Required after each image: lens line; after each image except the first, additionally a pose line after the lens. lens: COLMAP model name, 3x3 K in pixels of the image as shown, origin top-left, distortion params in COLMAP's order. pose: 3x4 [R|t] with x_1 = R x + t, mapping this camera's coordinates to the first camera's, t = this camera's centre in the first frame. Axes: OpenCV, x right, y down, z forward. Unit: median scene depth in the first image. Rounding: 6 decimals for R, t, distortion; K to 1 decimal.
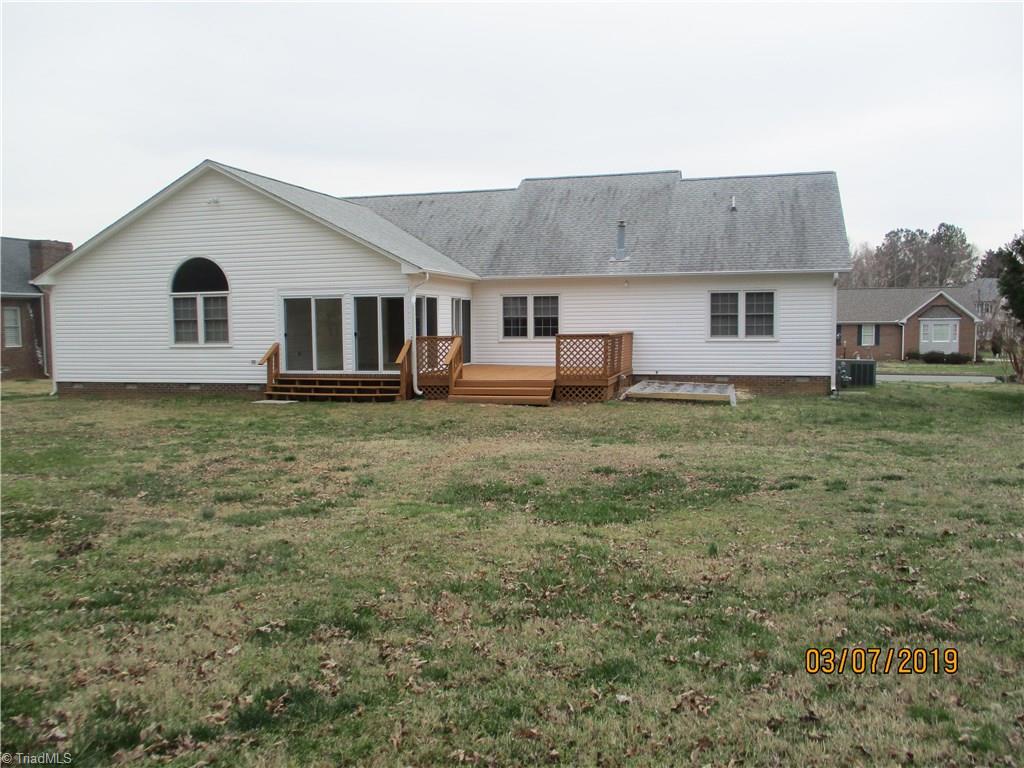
lens RADIAL K [[856.6, 0, 518.7], [0, 856.6, 383.7], [0, 0, 1]] dist [-0.018763, 0.004724]
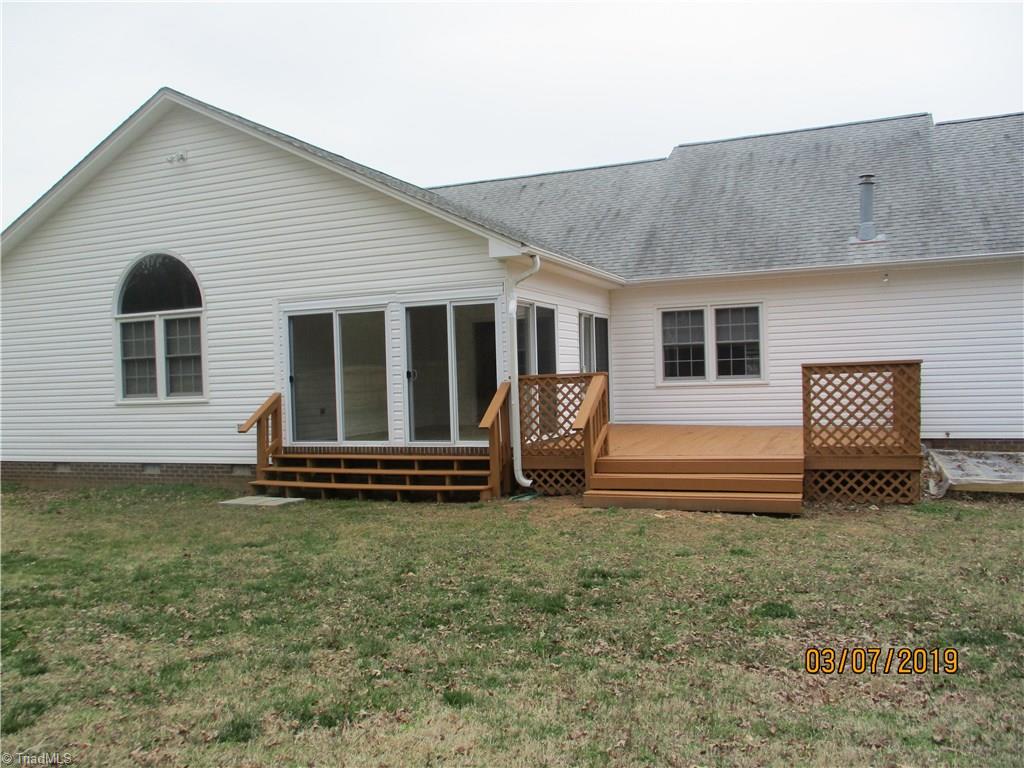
lens RADIAL K [[856.6, 0, 515.0], [0, 856.6, 383.2], [0, 0, 1]] dist [-0.018763, 0.004724]
pose [[0.991594, -0.020176, -0.127805, -0.051192], [0.011965, 0.997834, -0.064690, -0.015419], [0.128833, 0.062617, 0.989687, 0.448491]]
